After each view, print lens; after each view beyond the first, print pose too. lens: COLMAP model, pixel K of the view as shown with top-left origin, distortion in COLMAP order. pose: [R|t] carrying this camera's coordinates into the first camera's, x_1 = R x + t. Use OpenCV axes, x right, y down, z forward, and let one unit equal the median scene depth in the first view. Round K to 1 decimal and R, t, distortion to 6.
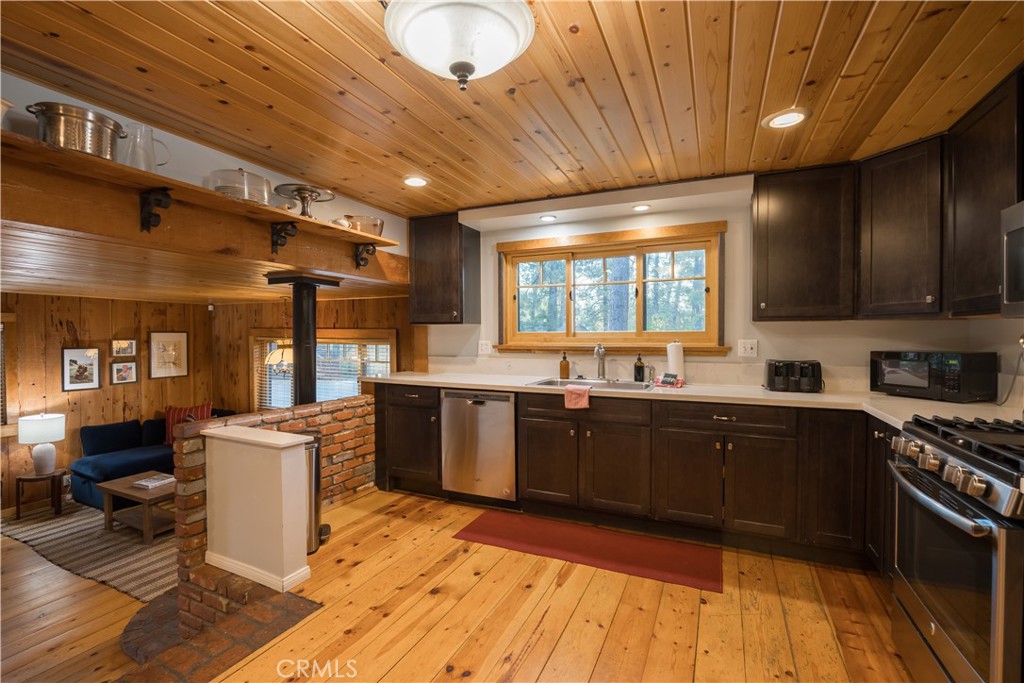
lens RADIAL K [[449.4, 0, 514.3], [0, 449.4, 342.7], [0, 0, 1]] dist [-0.015657, 0.000609]
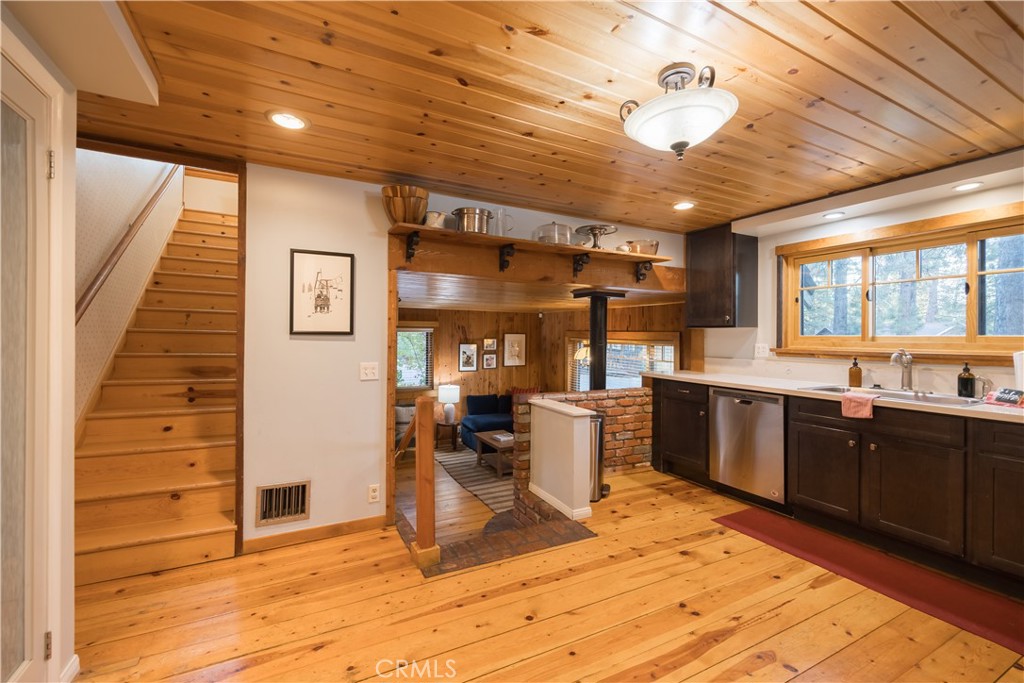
lens RADIAL K [[438.7, 0, 518.8], [0, 438.7, 337.9], [0, 0, 1]] dist [0.002263, 0.000705]
pose [[0.792750, 0.010671, -0.609453, 0.144027], [-0.020054, 0.999762, -0.008580, 0.002383], [0.609217, 0.019024, 0.792775, -0.165144]]
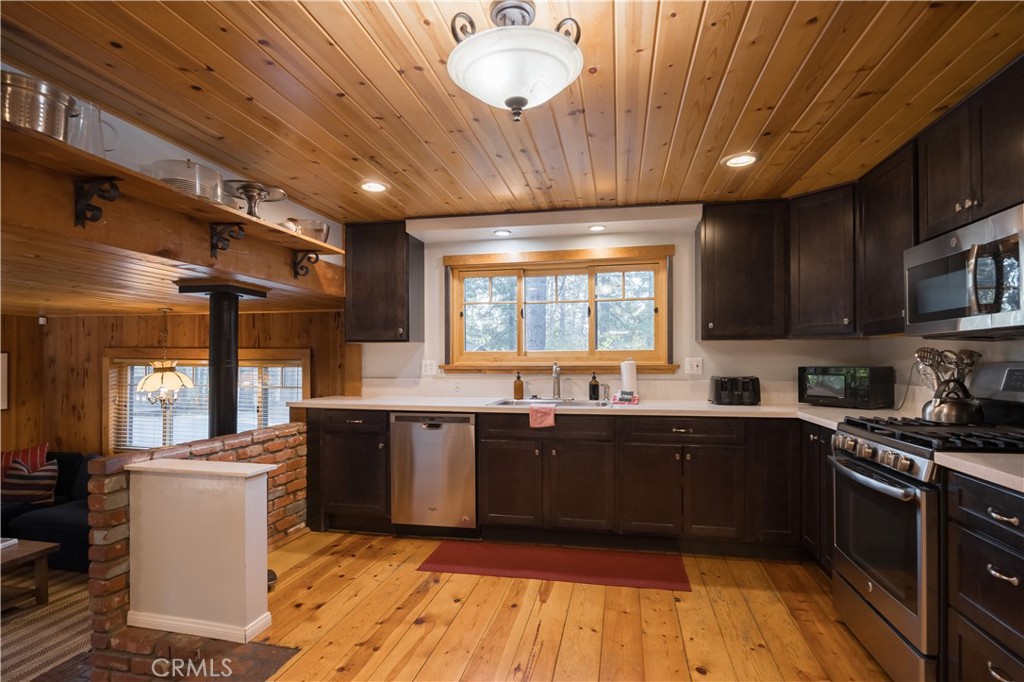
lens RADIAL K [[511.5, 0, 521.0], [0, 511.5, 358.2], [0, 0, 1]] dist [-0.008830, 0.000992]
pose [[0.972640, -0.001373, 0.232312, -0.176313], [0.005972, 0.999800, -0.019097, 0.016606], [-0.232239, 0.019962, 0.972454, -0.090695]]
